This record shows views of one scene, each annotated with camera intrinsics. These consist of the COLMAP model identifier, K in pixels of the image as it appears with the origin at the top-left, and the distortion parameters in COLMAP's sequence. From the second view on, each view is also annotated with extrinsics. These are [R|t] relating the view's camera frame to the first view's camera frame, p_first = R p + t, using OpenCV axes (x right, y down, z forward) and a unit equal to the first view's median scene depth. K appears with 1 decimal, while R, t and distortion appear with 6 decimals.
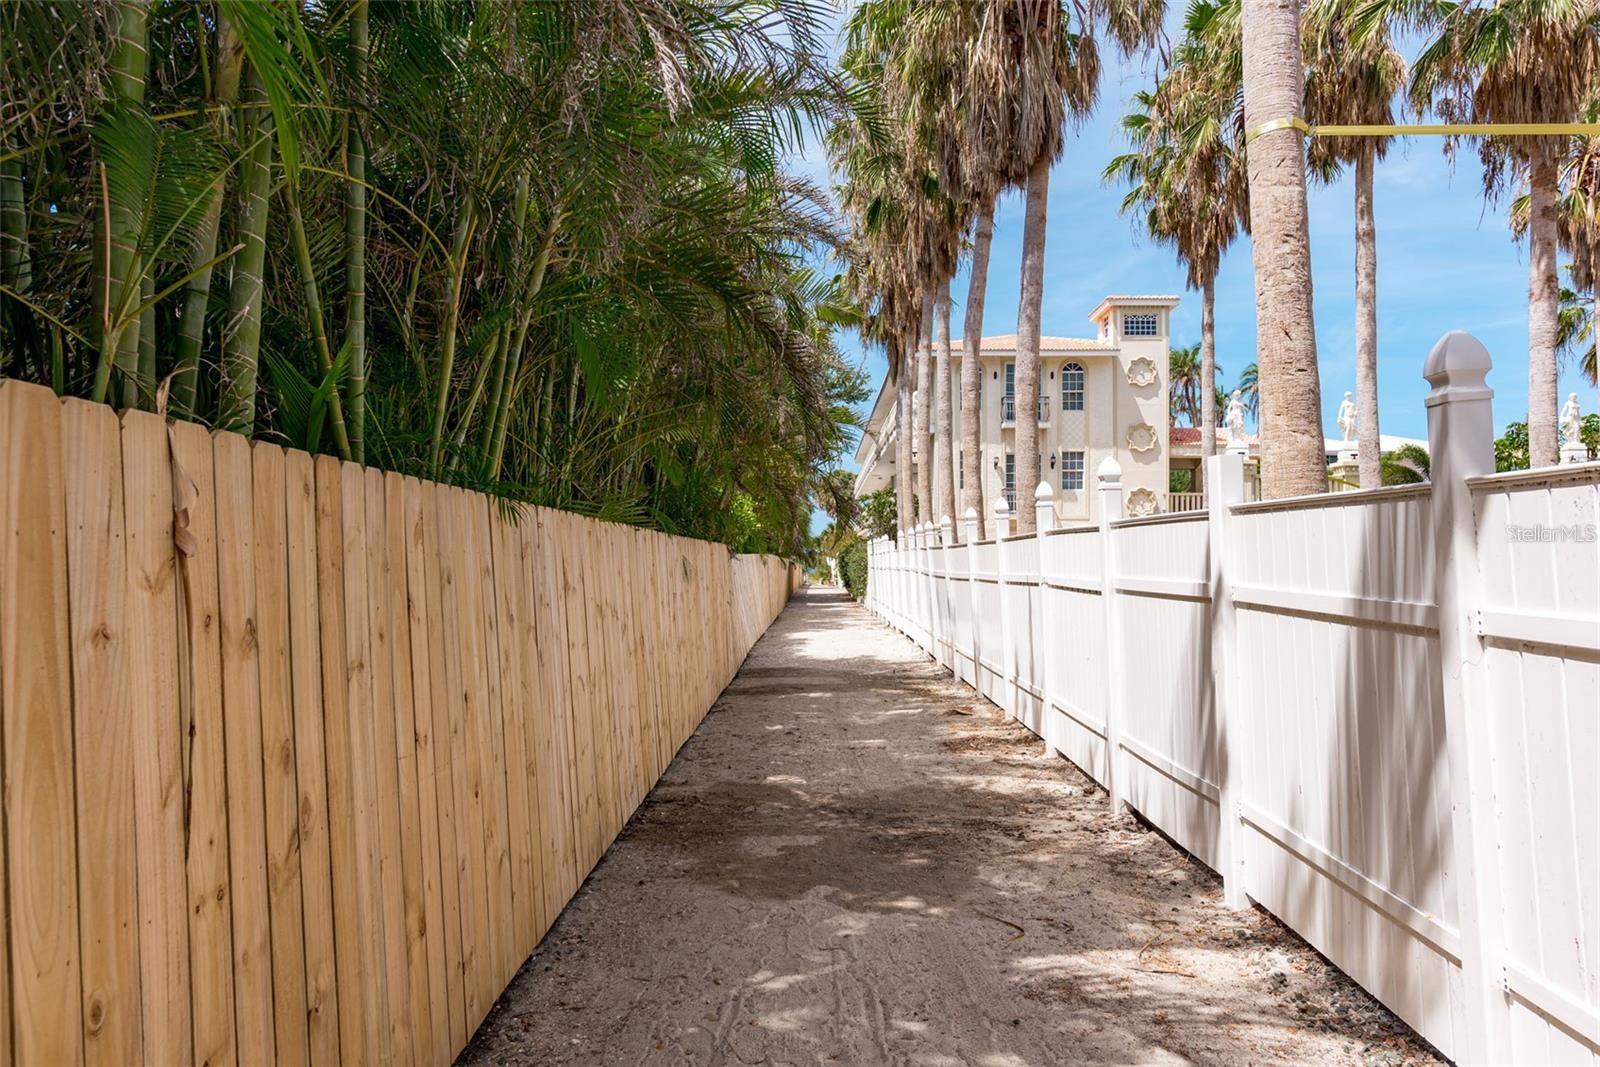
lens RADIAL K [[1082.6, 0, 800.0], [0, 1082.6, 533.5], [0, 0, 1]] dist [0.014879, 0.002792]
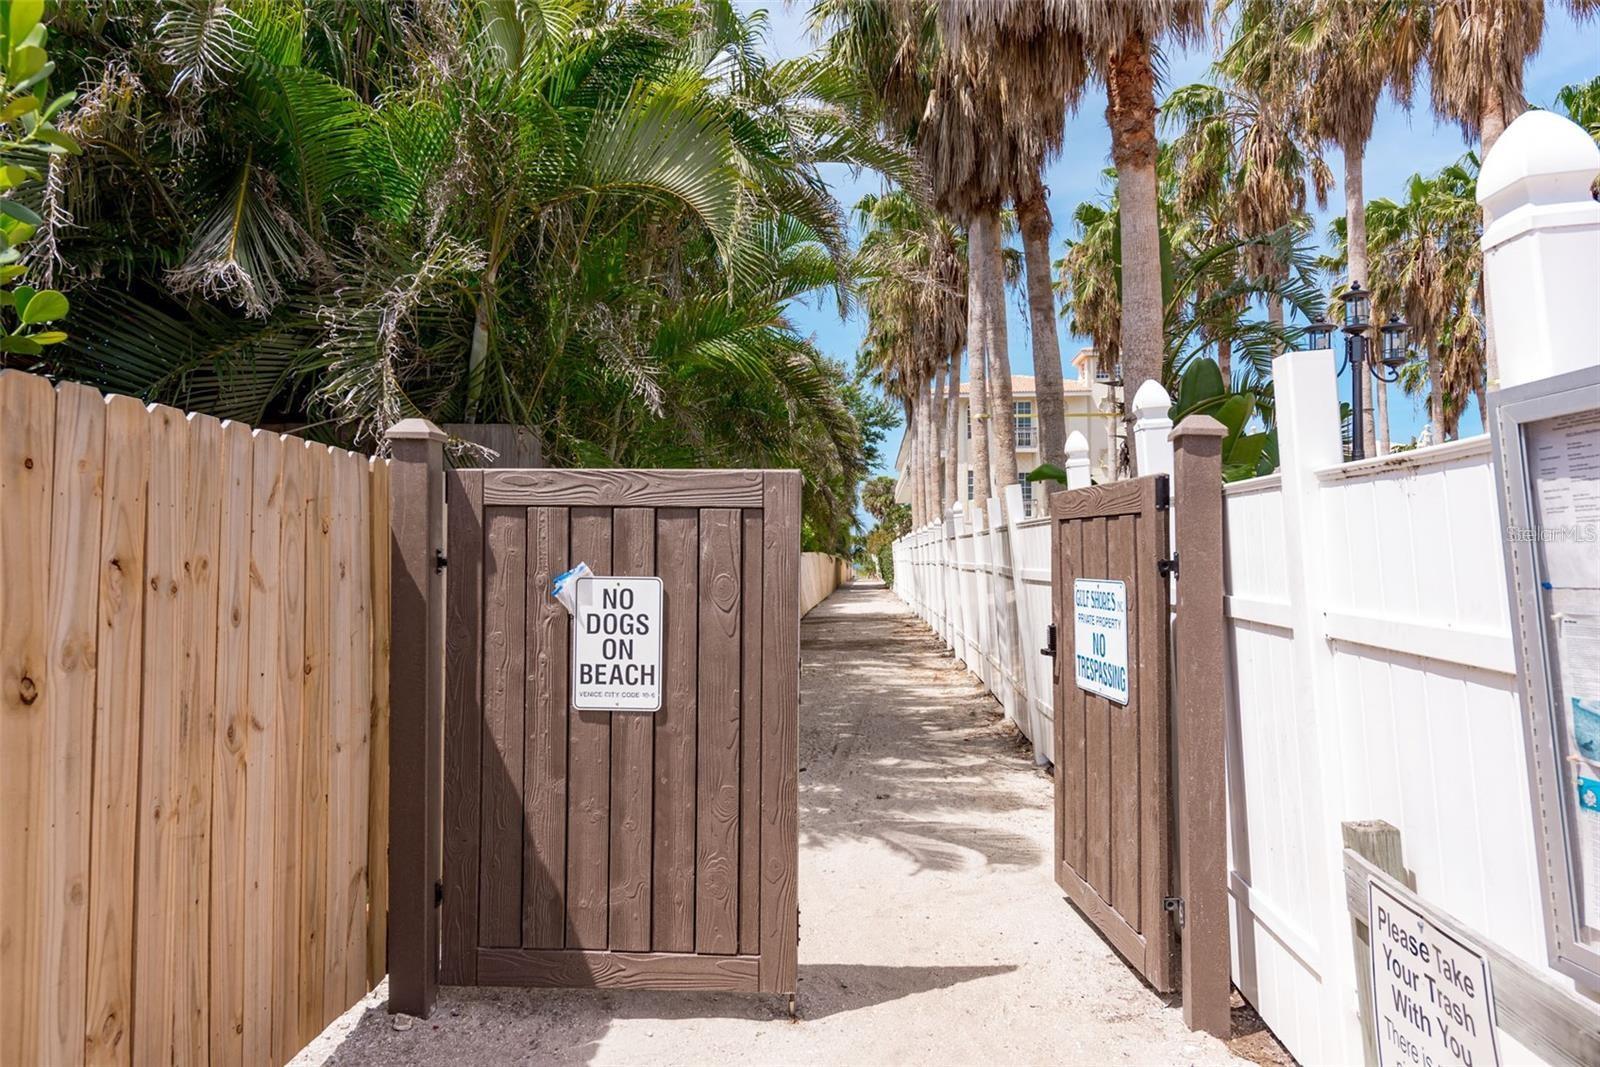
lens RADIAL K [[1082.6, 0, 800.0], [0, 1082.6, 533.5], [0, 0, 1]] dist [0.014879, 0.002792]
pose [[0.998796, -0.010394, -0.047948, 0.008955], [0.010513, 0.999942, 0.002230, -0.006325], [0.047922, -0.002731, 0.998847, -0.276526]]
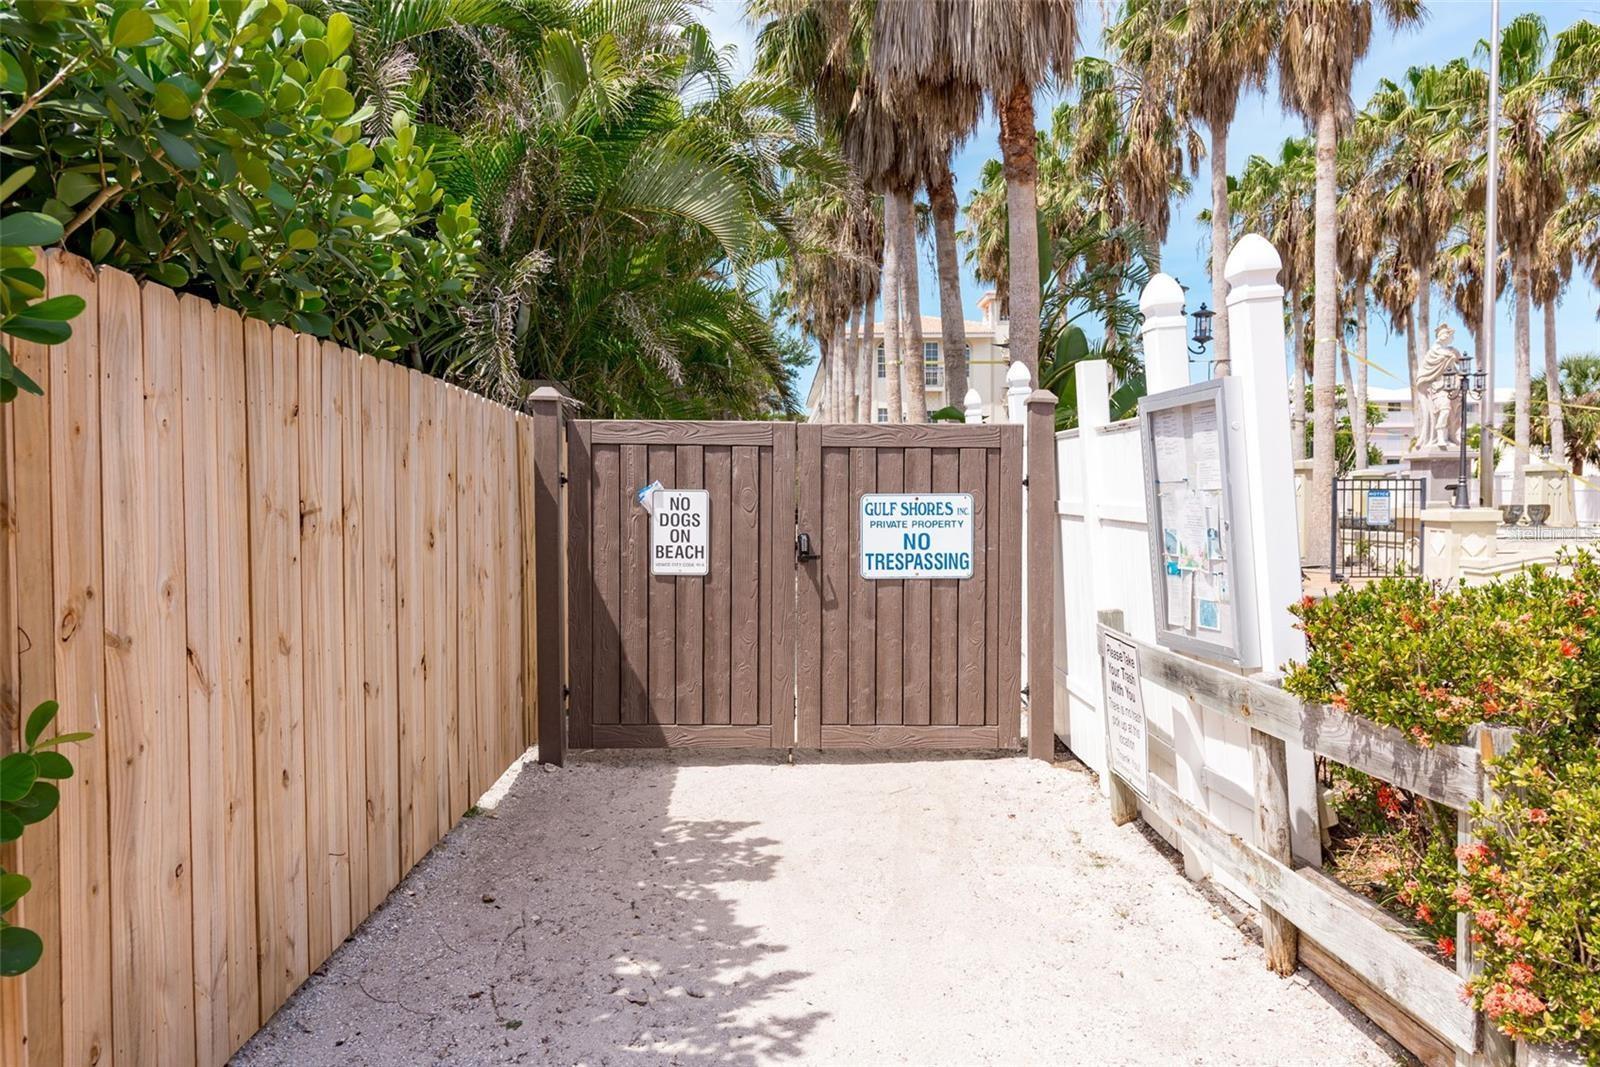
lens RADIAL K [[1082.6, 0, 800.0], [0, 1082.6, 533.5], [0, 0, 1]] dist [0.014879, 0.002792]
pose [[0.999272, -0.011331, 0.036426, 0.000497], [0.009037, 0.998001, 0.062543, -0.005721], [-0.037062, -0.062168, 0.997377, -0.325407]]
